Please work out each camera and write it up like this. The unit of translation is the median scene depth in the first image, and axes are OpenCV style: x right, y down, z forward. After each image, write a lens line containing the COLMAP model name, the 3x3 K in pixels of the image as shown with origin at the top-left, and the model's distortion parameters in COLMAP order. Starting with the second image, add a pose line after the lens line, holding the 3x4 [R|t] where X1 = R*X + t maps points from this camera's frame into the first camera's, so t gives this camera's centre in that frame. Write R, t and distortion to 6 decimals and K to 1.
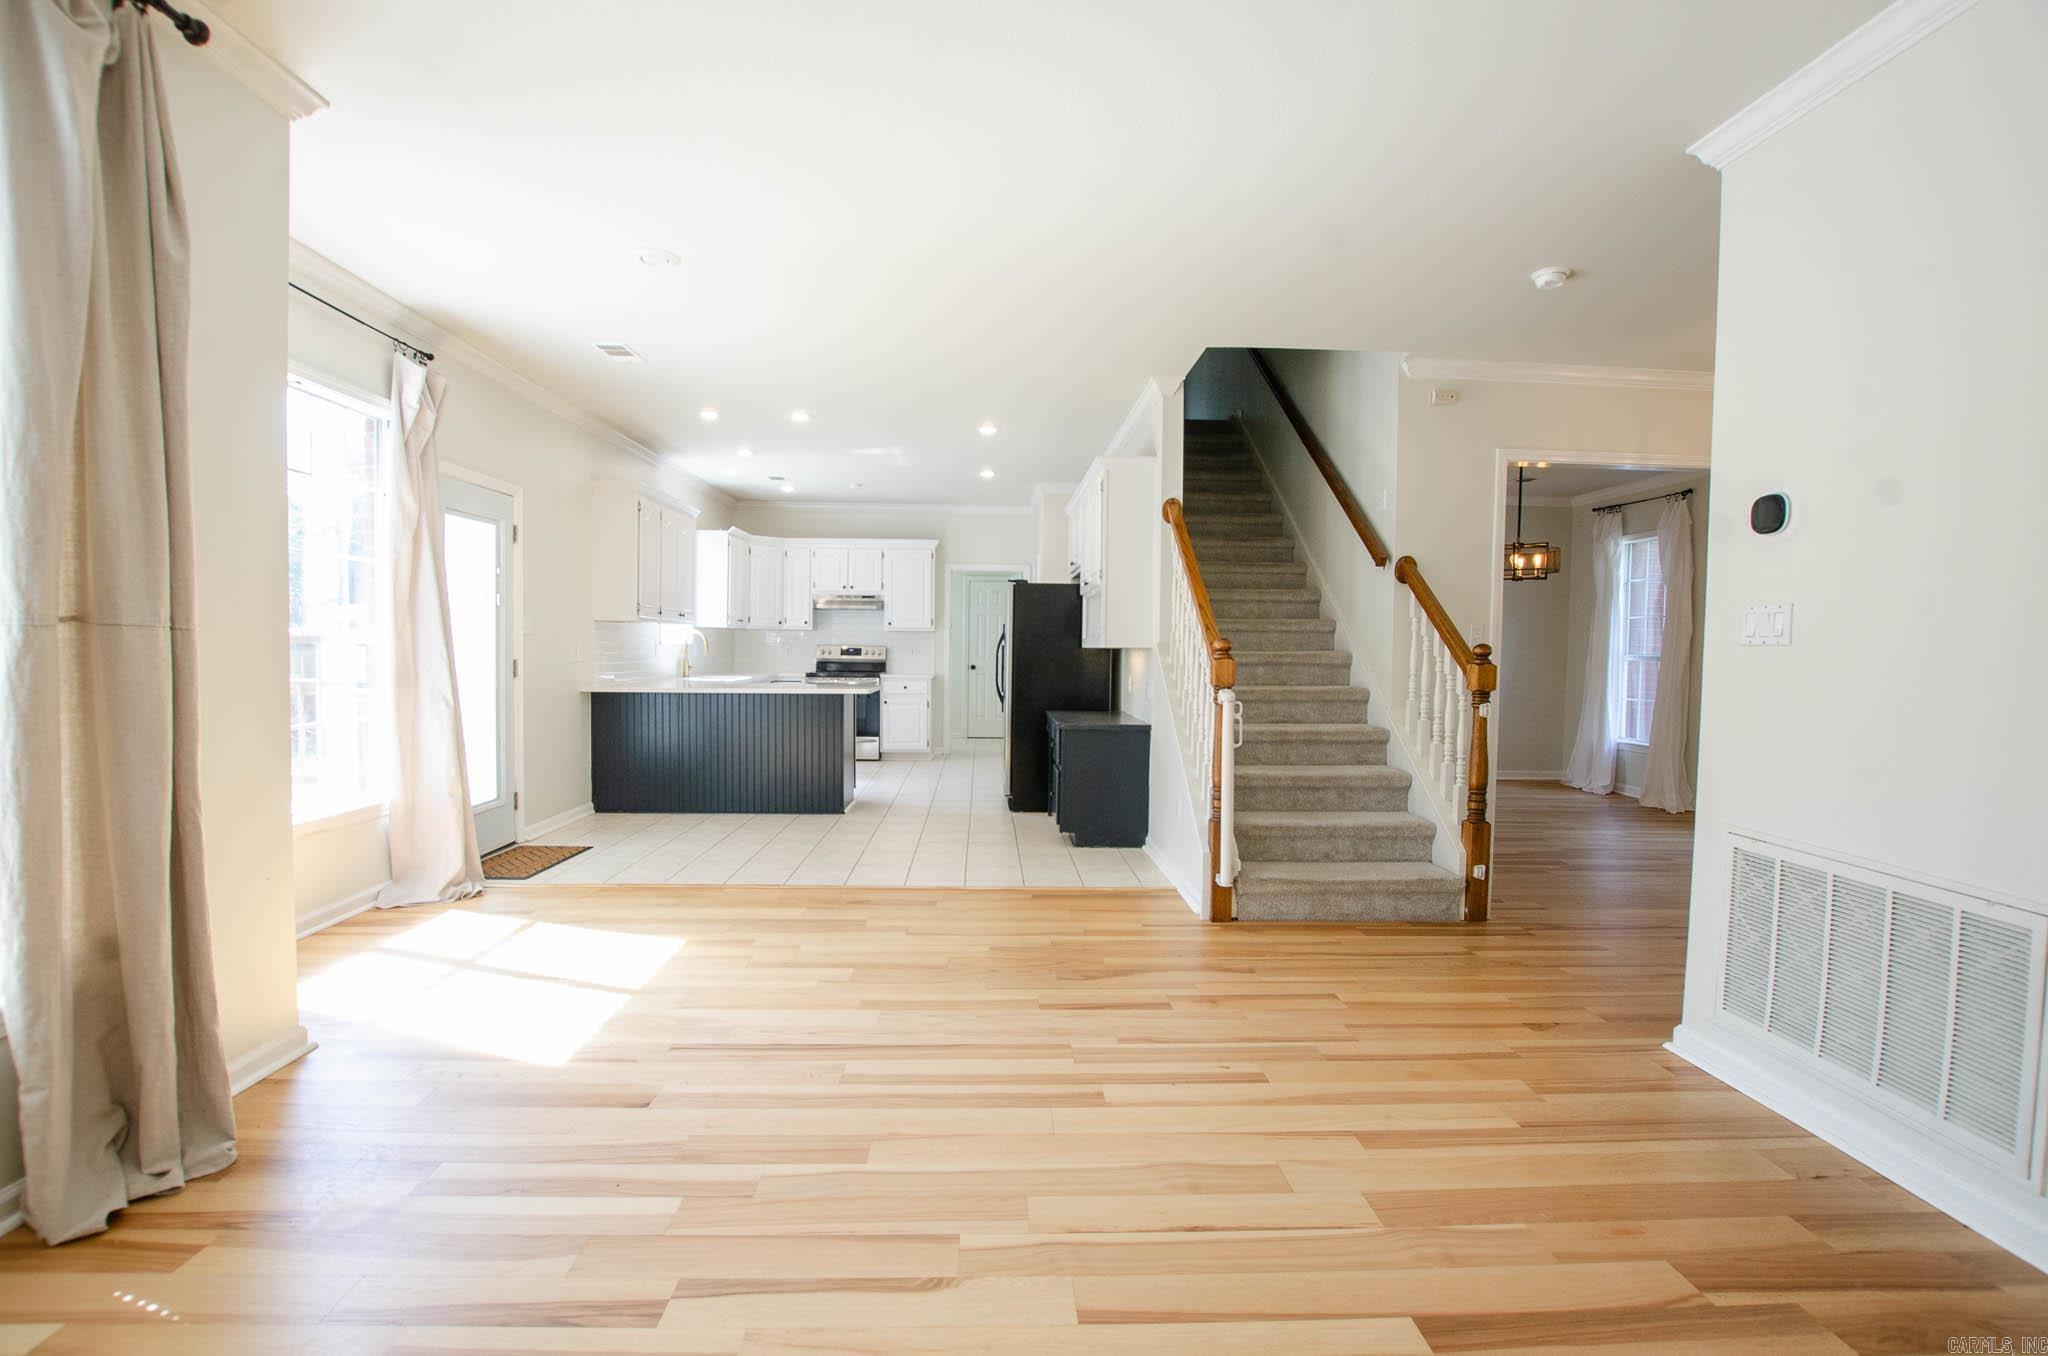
lens RADIAL K [[900.1, 0, 1019.2], [0, 900.1, 683.3], [0, 0, 1]] dist [-0.035422, 0.005571]
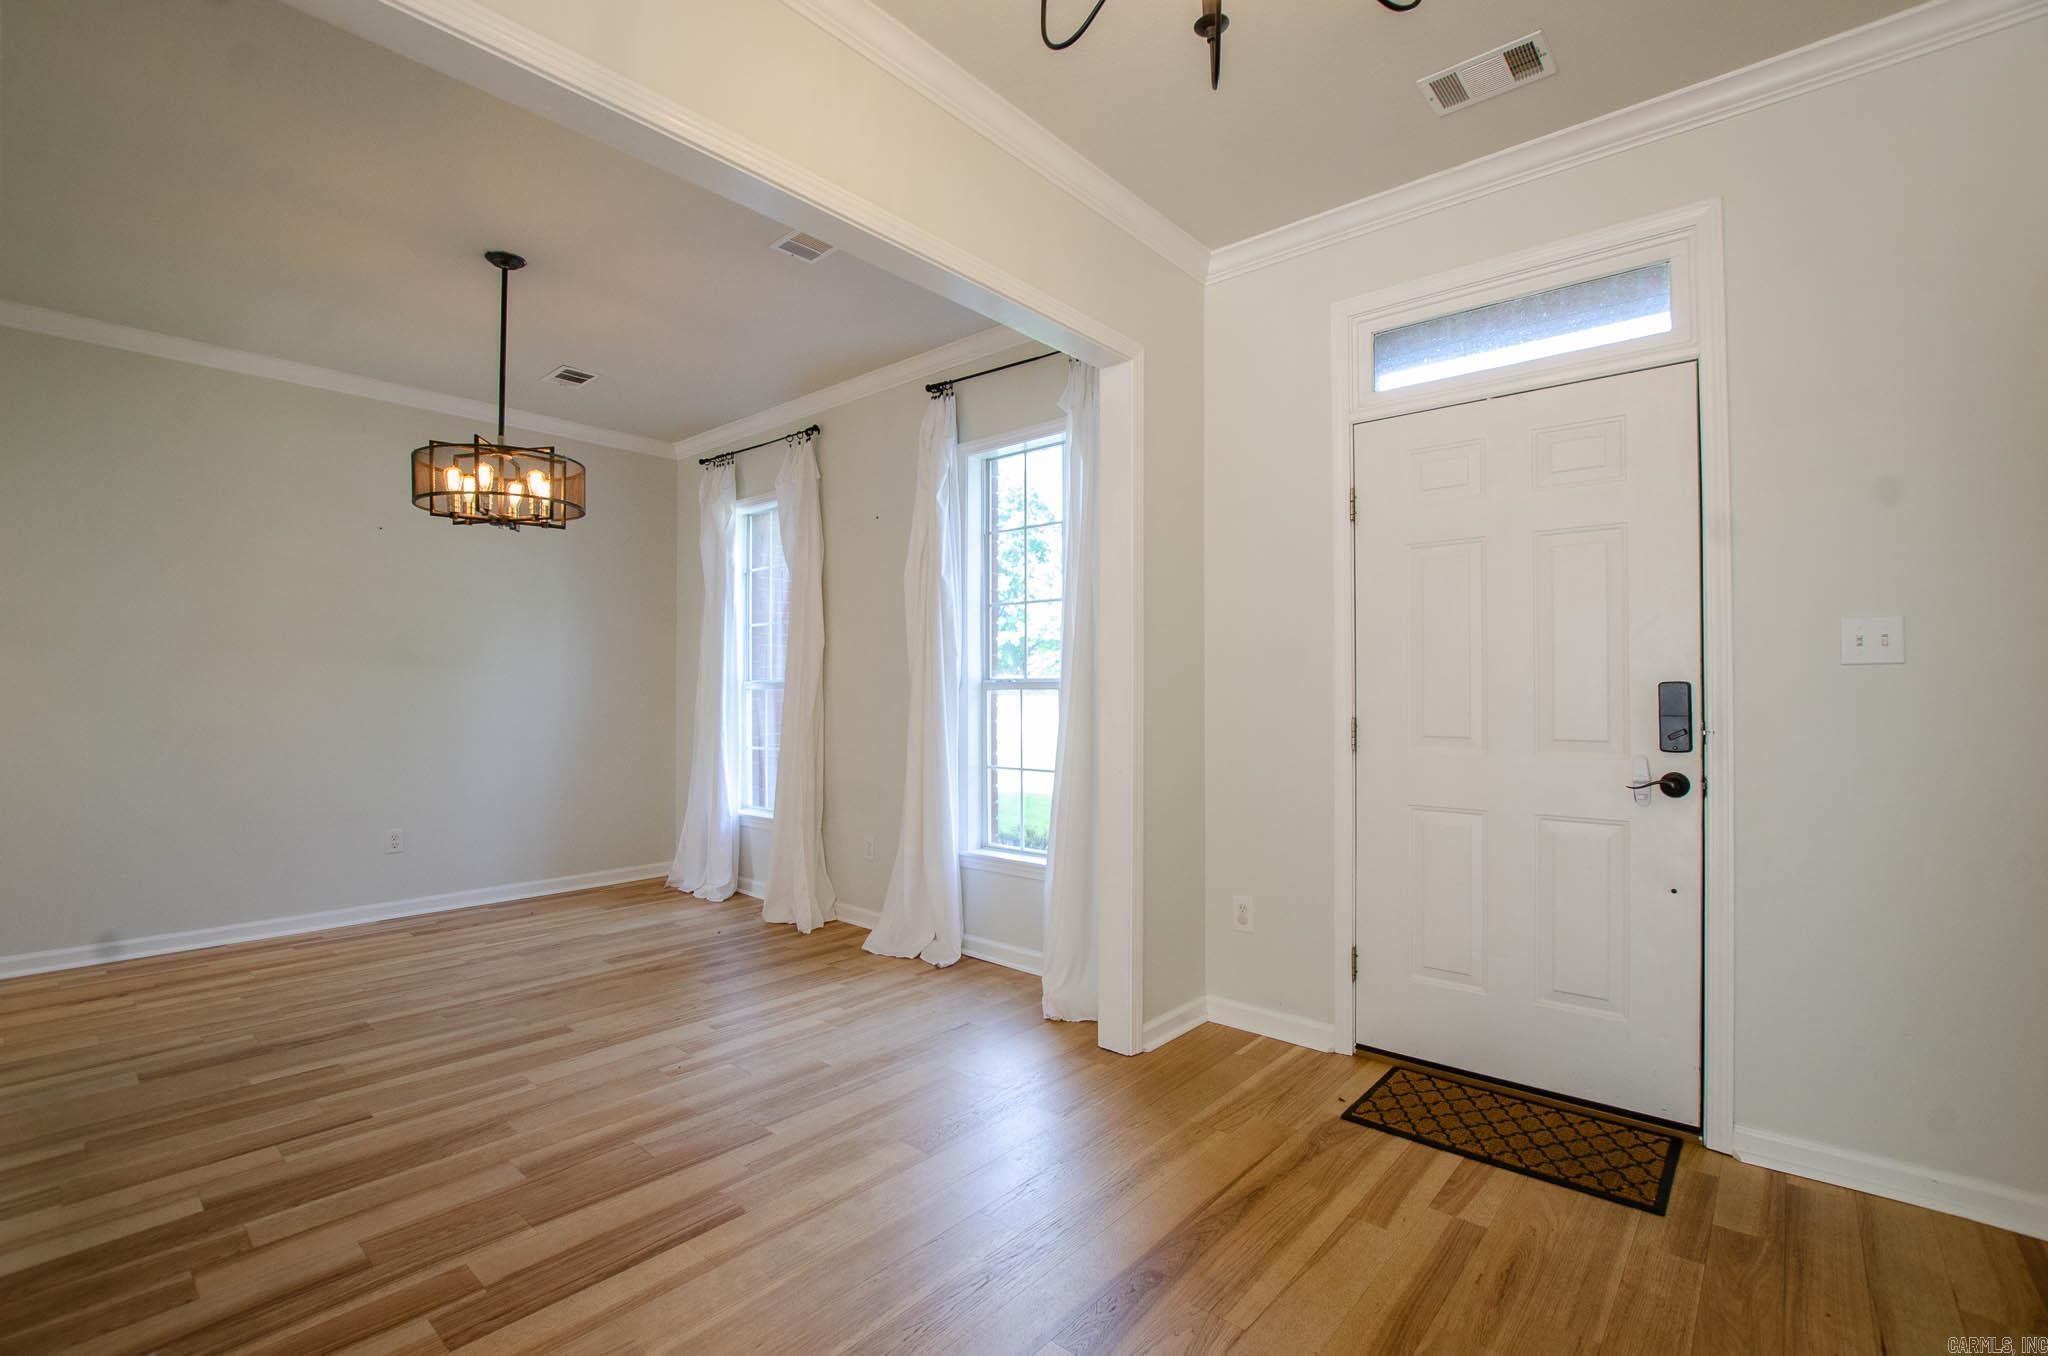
lens RADIAL K [[900.1, 0, 1021.6], [0, 900.1, 683.4], [0, 0, 1]] dist [-0.035422, 0.005571]
pose [[0.681535, -0.008338, 0.731738, 0.505972], [0.040198, 0.998852, -0.026059, -0.006957], [-0.730681, 0.047175, 0.681087, 0.597446]]
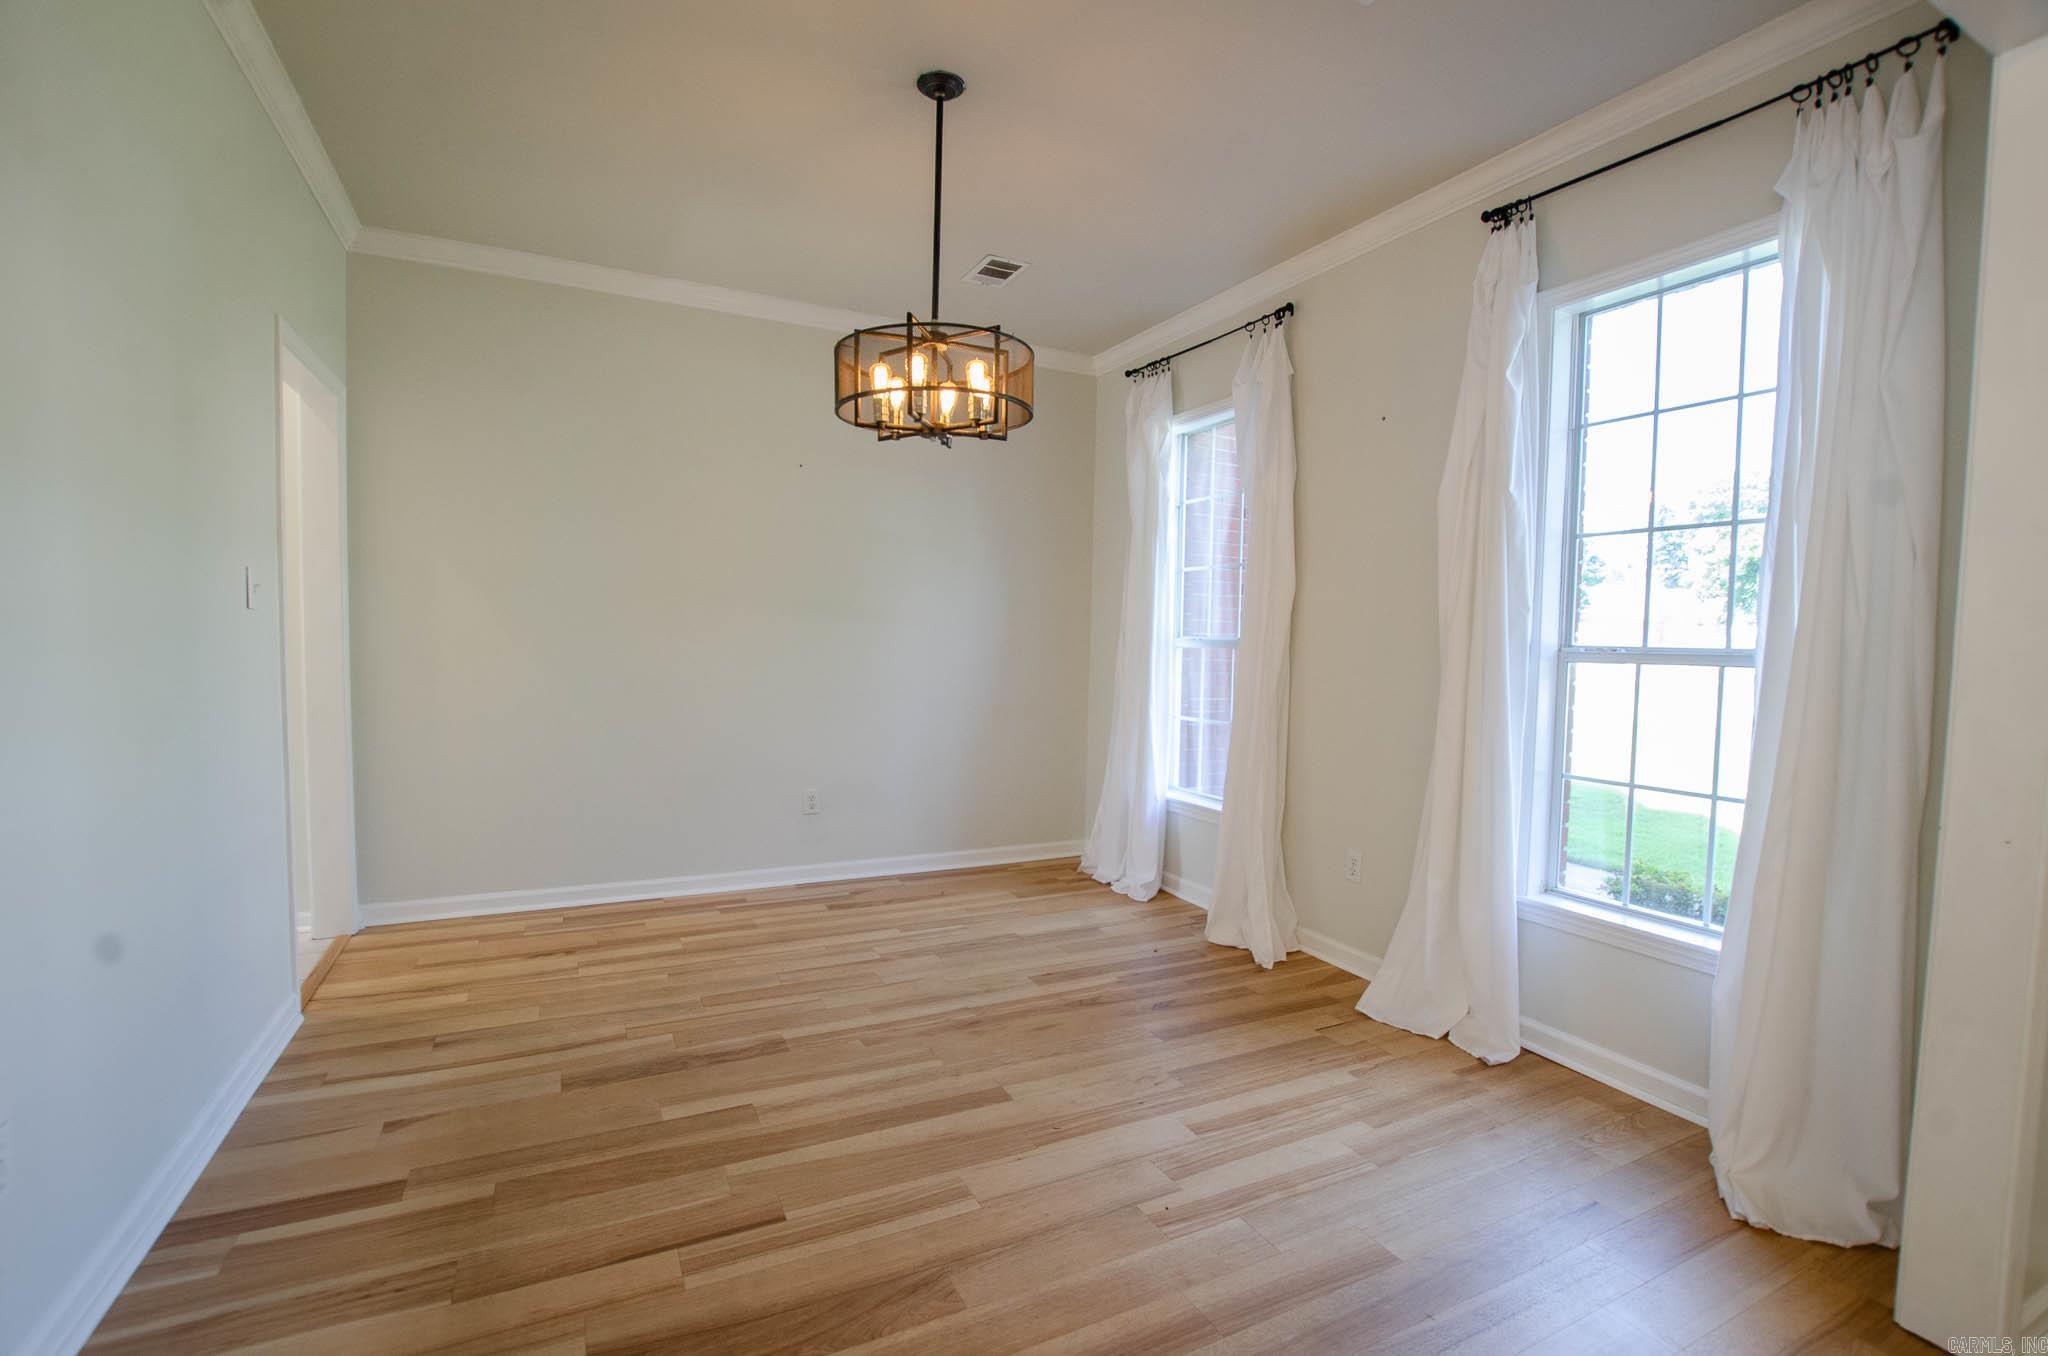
lens RADIAL K [[900.1, 0, 1021.7], [0, 900.1, 679.2], [0, 0, 1]] dist [-0.035422, 0.005571]
pose [[0.906608, -0.015678, 0.421682, 0.549001], [0.009888, 0.999824, 0.015913, -0.024108], [-0.421857, -0.010257, 0.906604, 0.814851]]
